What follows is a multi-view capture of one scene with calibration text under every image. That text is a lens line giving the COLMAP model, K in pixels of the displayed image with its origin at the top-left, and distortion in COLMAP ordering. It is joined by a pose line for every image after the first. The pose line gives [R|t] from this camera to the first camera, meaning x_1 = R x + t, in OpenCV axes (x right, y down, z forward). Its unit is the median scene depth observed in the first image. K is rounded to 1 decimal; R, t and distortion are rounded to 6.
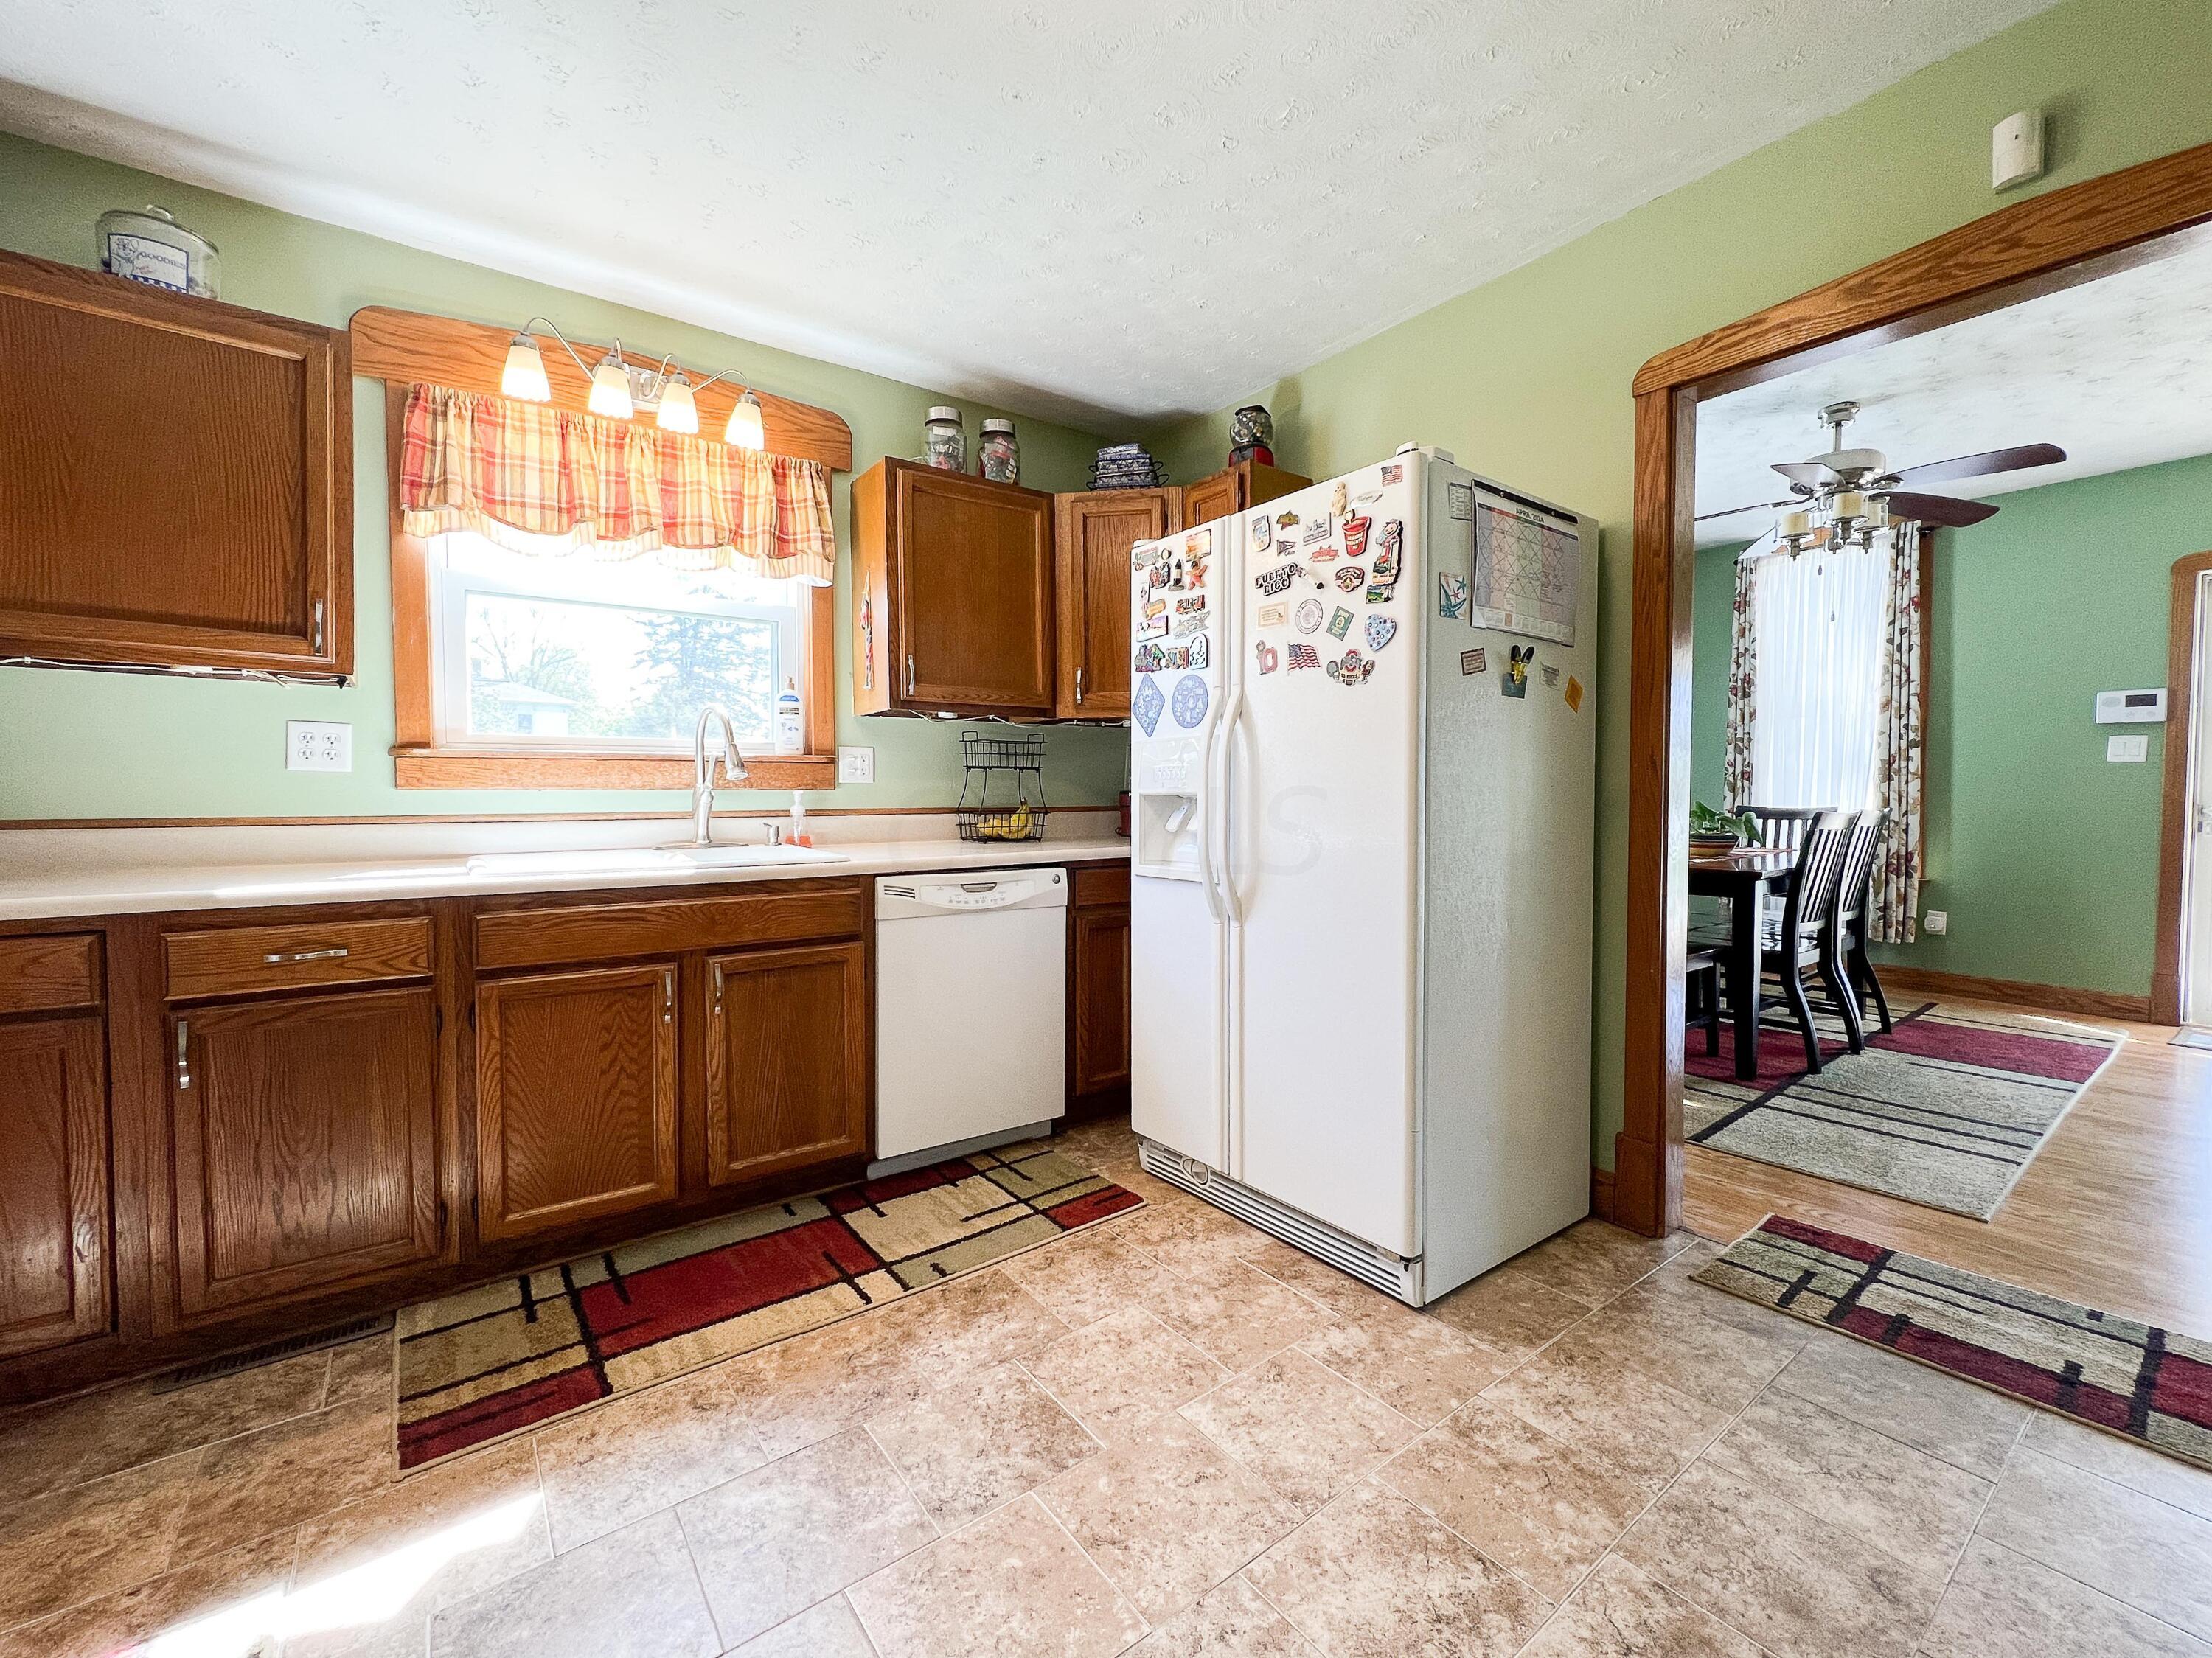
lens RADIAL K [[889.2, 0, 1112.3], [0, 889.2, 827.8], [0, 0, 1]] dist [0.000534, 0.000445]
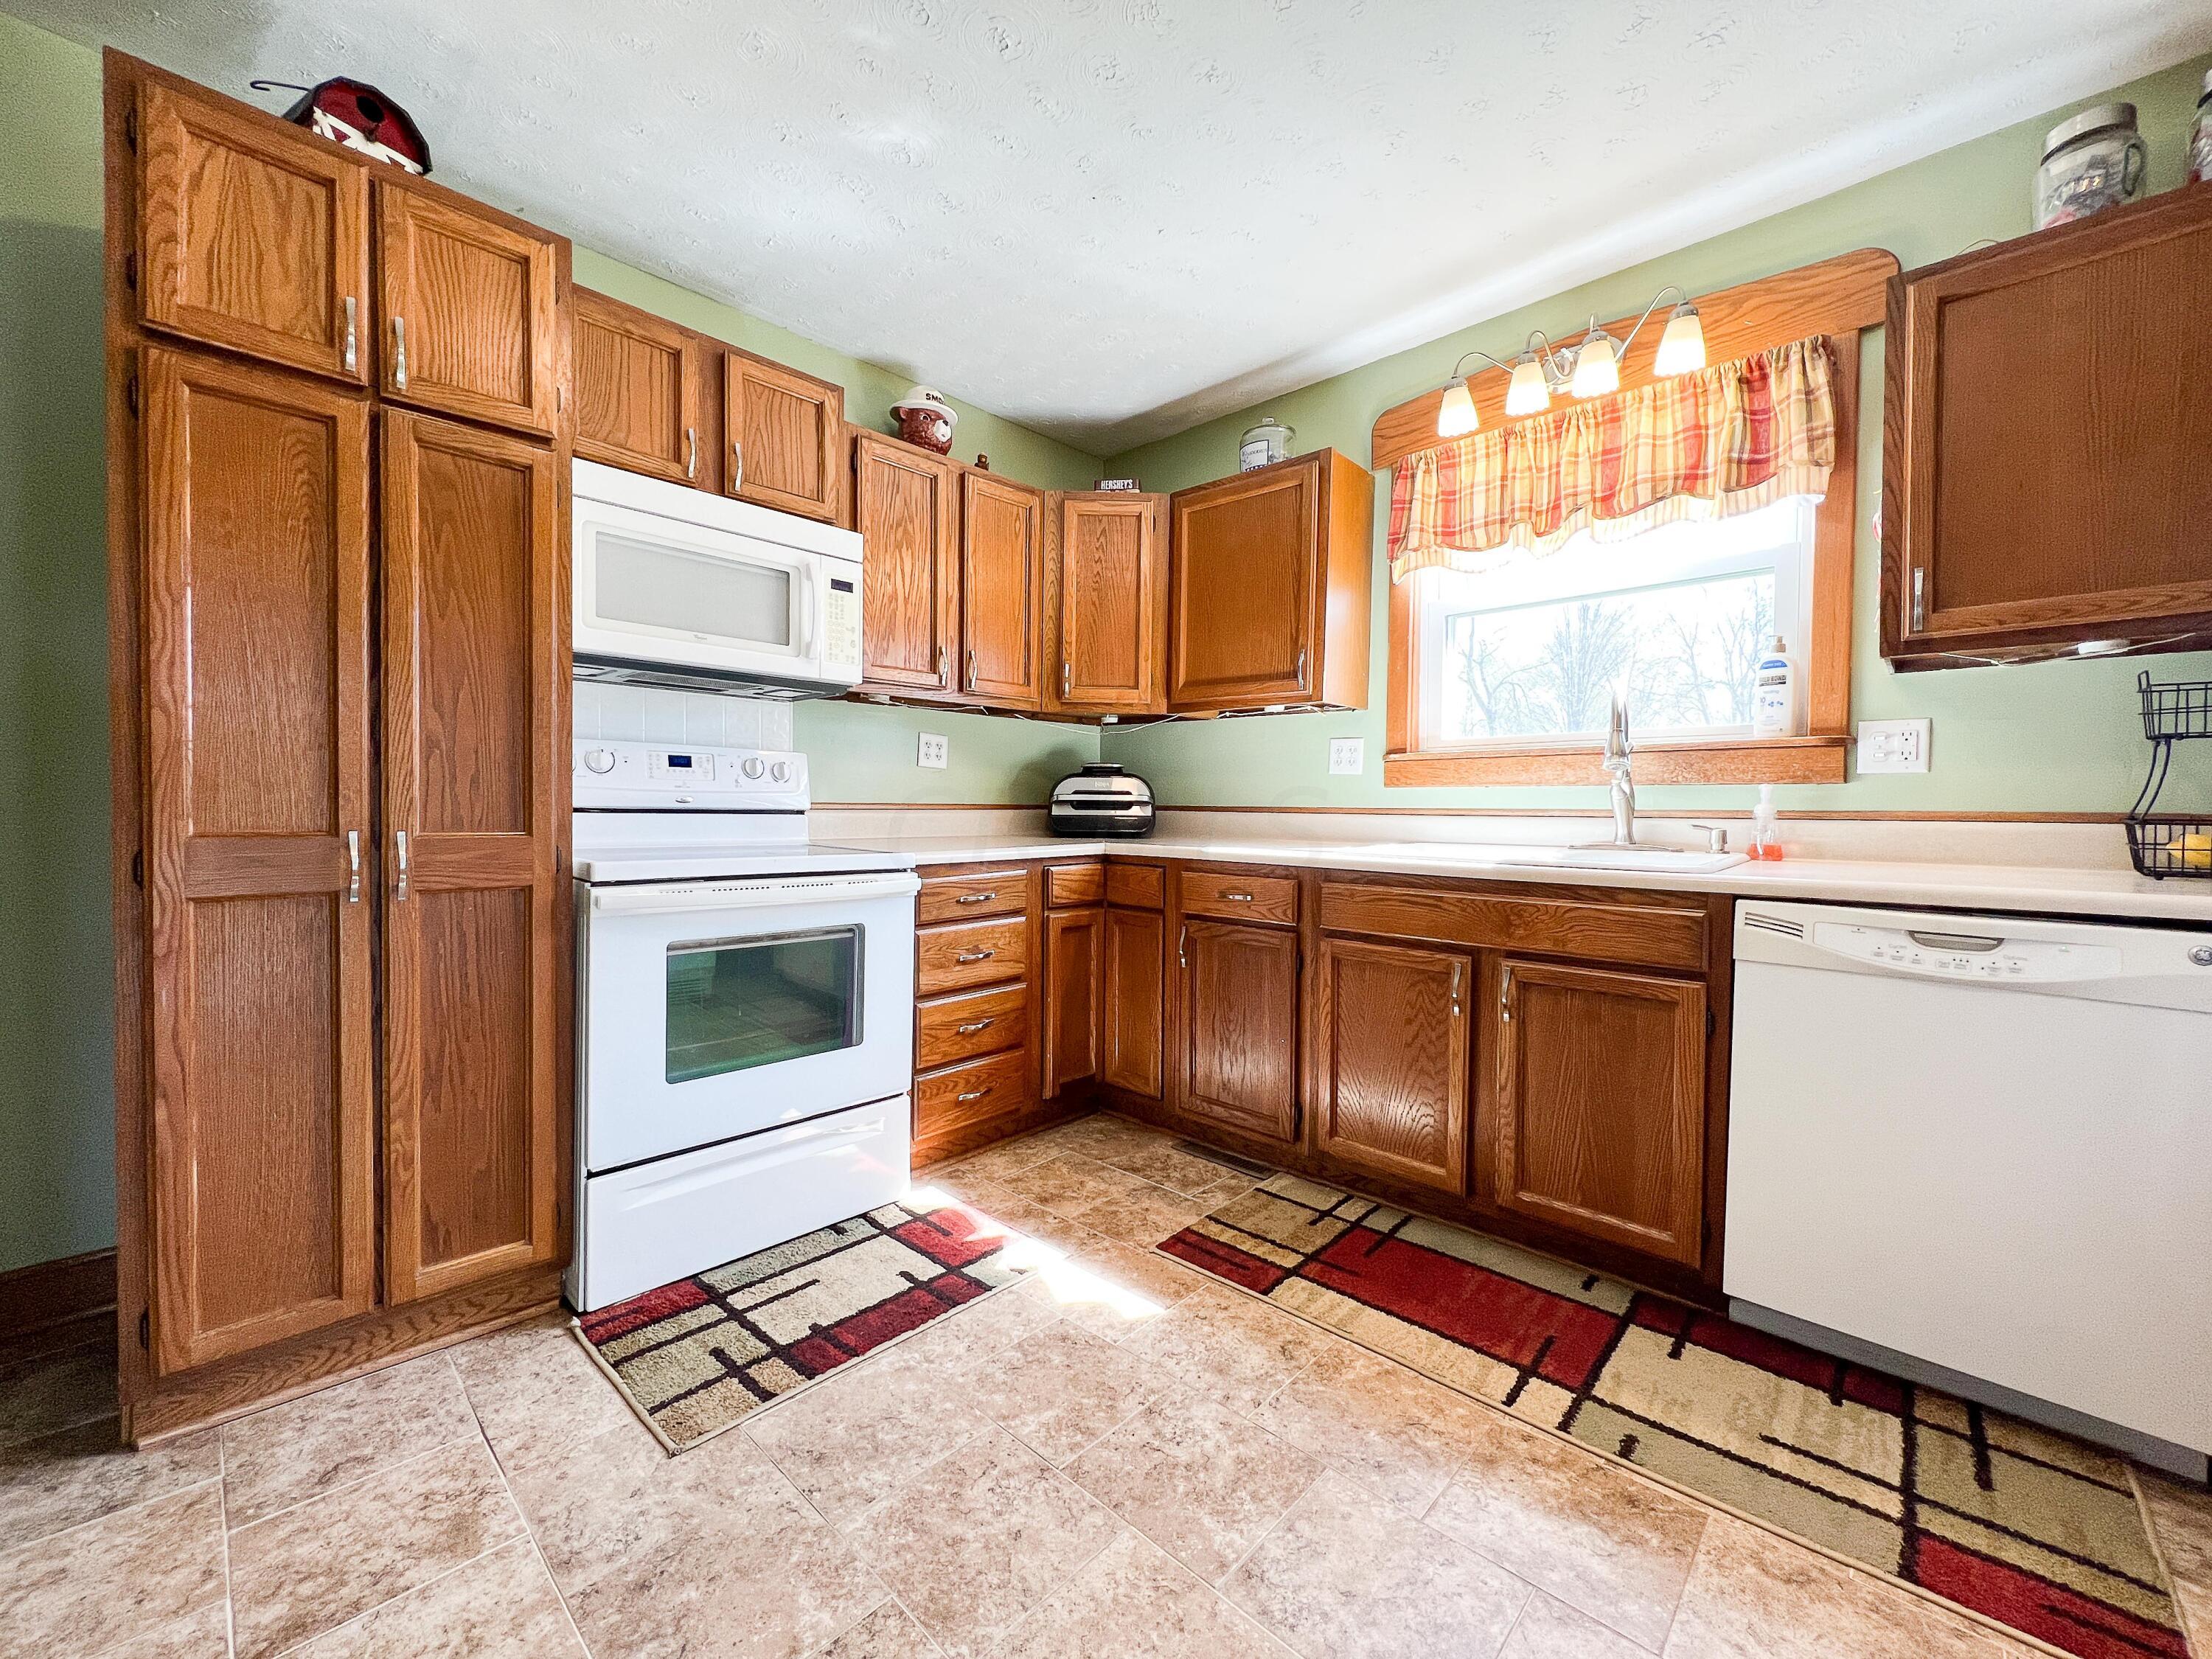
lens RADIAL K [[889.3, 0, 1116.3], [0, 889.3, 829.1], [0, 0, 1]] dist [0.000534, 0.000445]
pose [[0.180367, 0.028532, -0.983185, 0.414079], [-0.046739, 0.998699, 0.020408, 0.008977], [0.982488, 0.042272, 0.181466, 0.446185]]
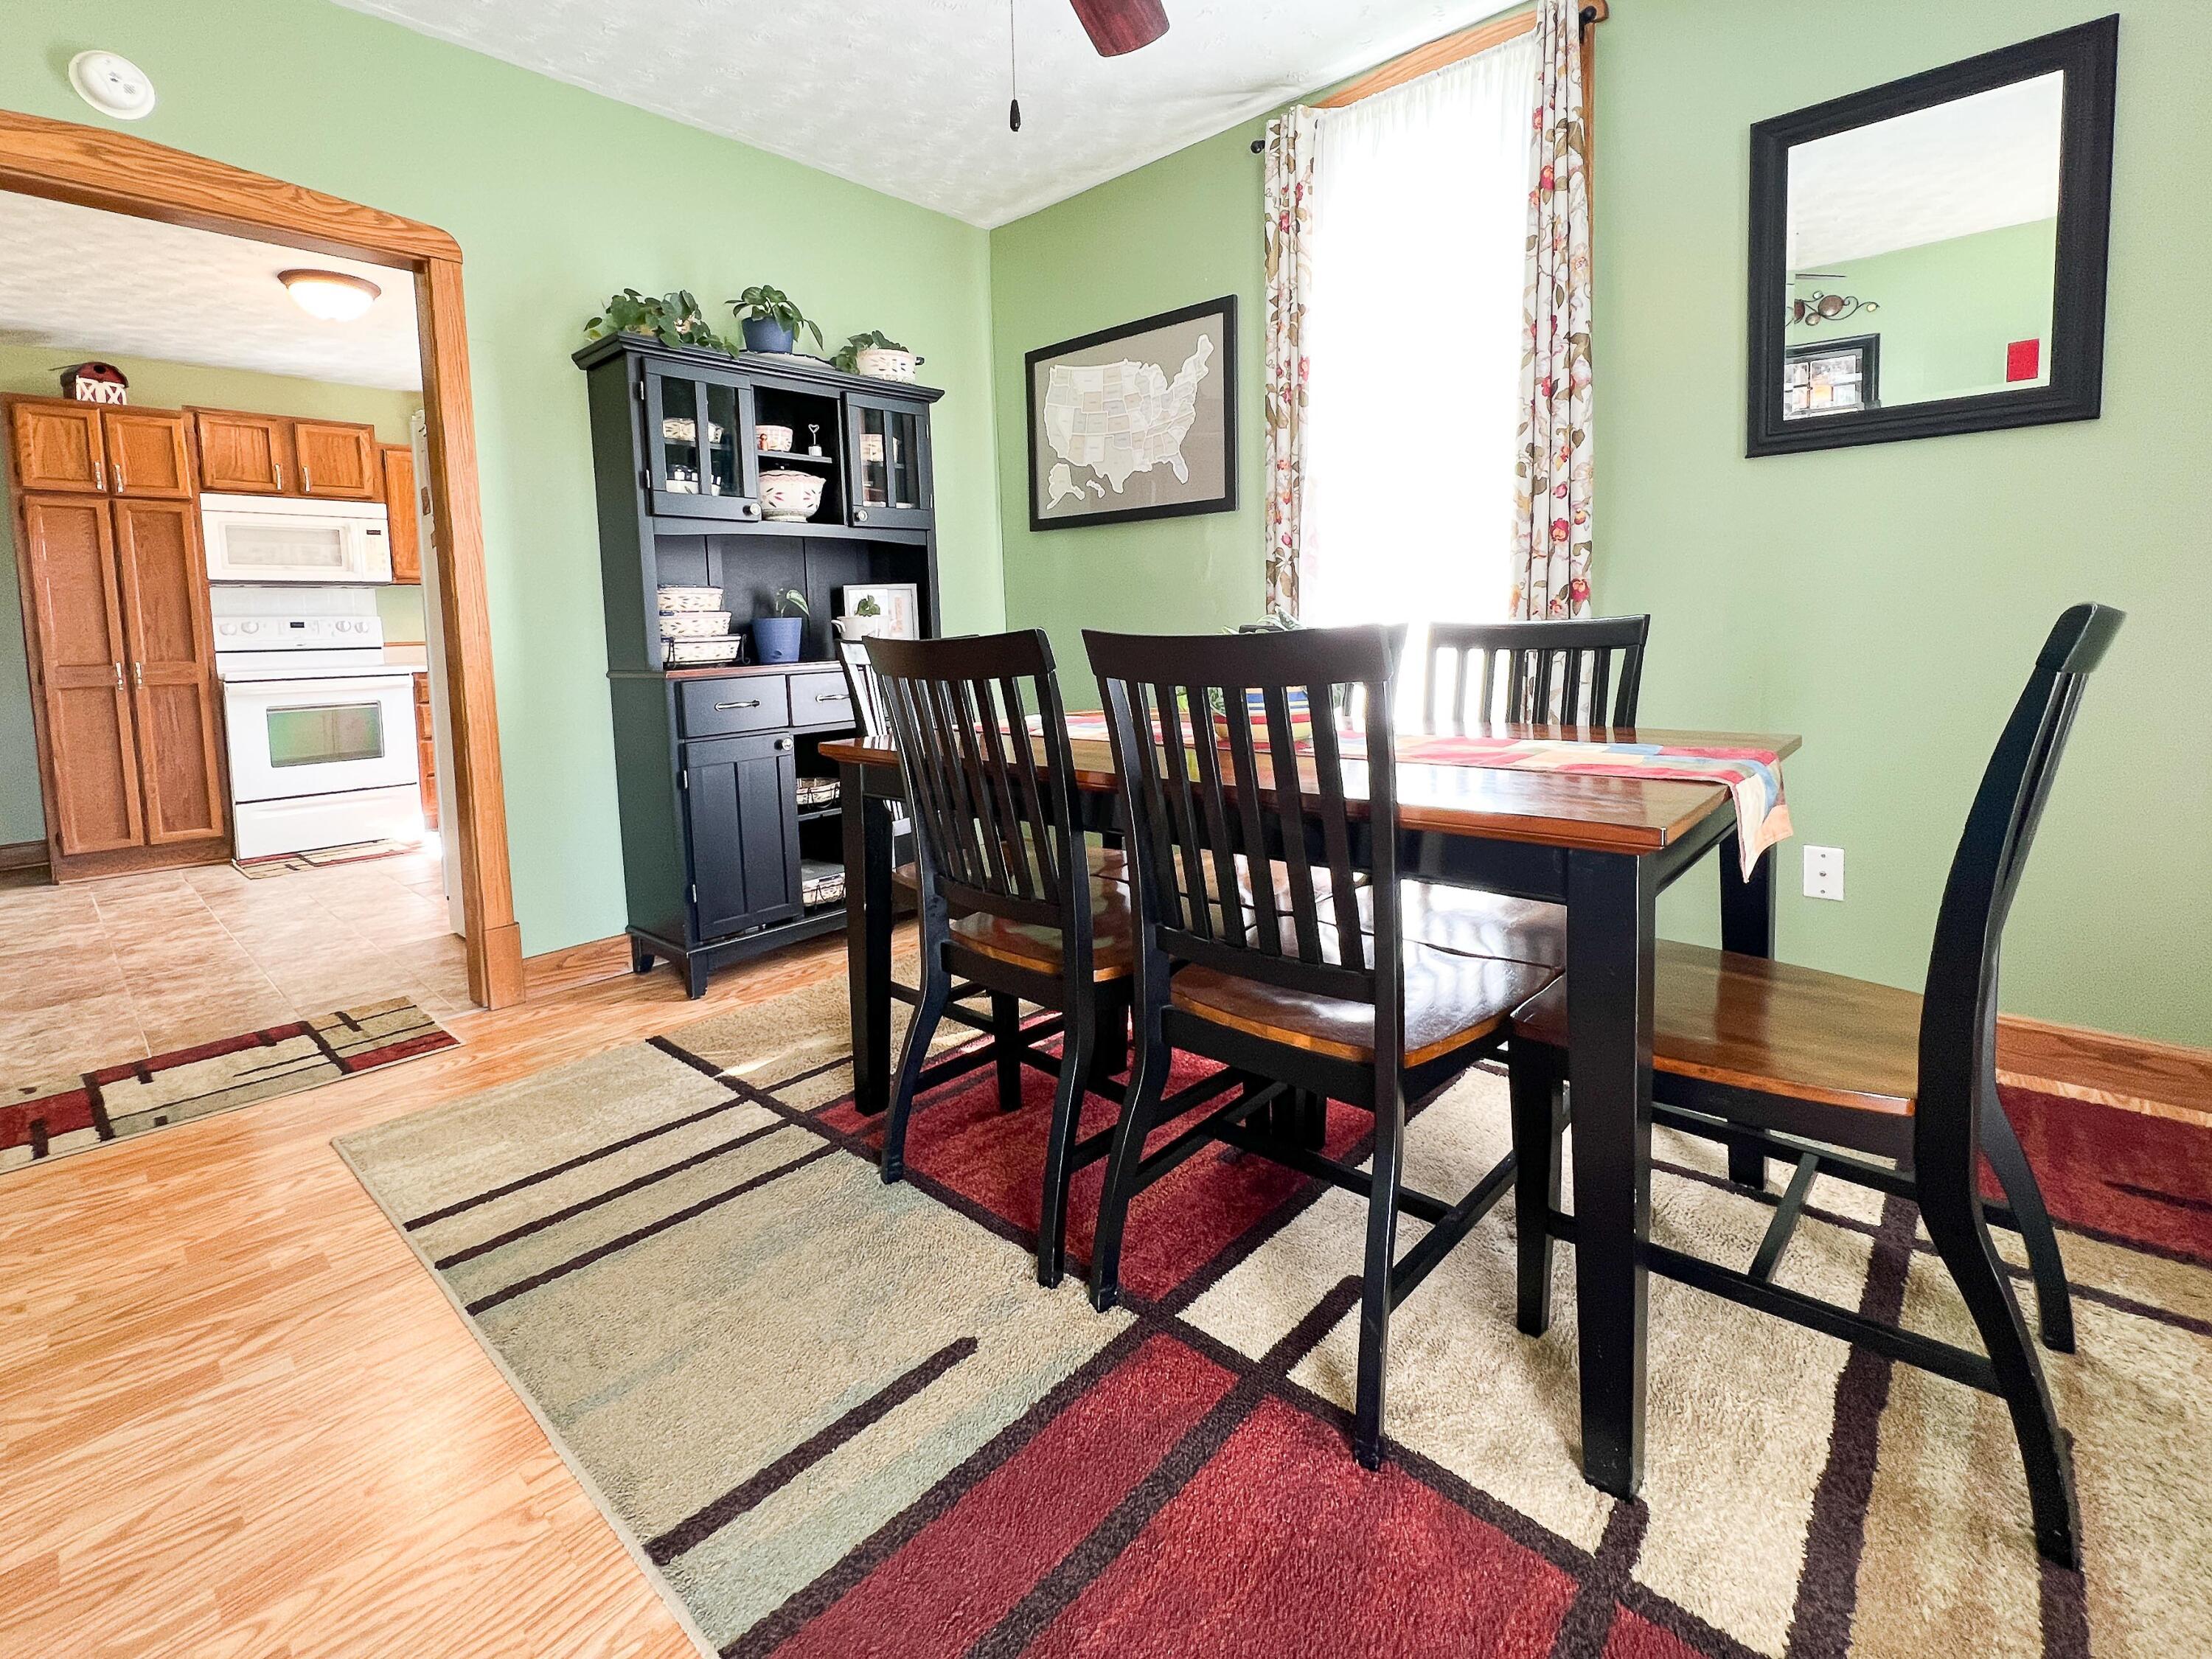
lens RADIAL K [[1025.6, 0, 1117.3], [0, 1025.6, 705.6], [0, 0, 1]] dist [0.004053, 0.000293]
pose [[0.191972, 0.074710, -0.978553, 2.143642], [-0.006411, 0.997172, 0.074874, -0.033084], [0.981379, -0.008100, 0.191908, 1.628704]]
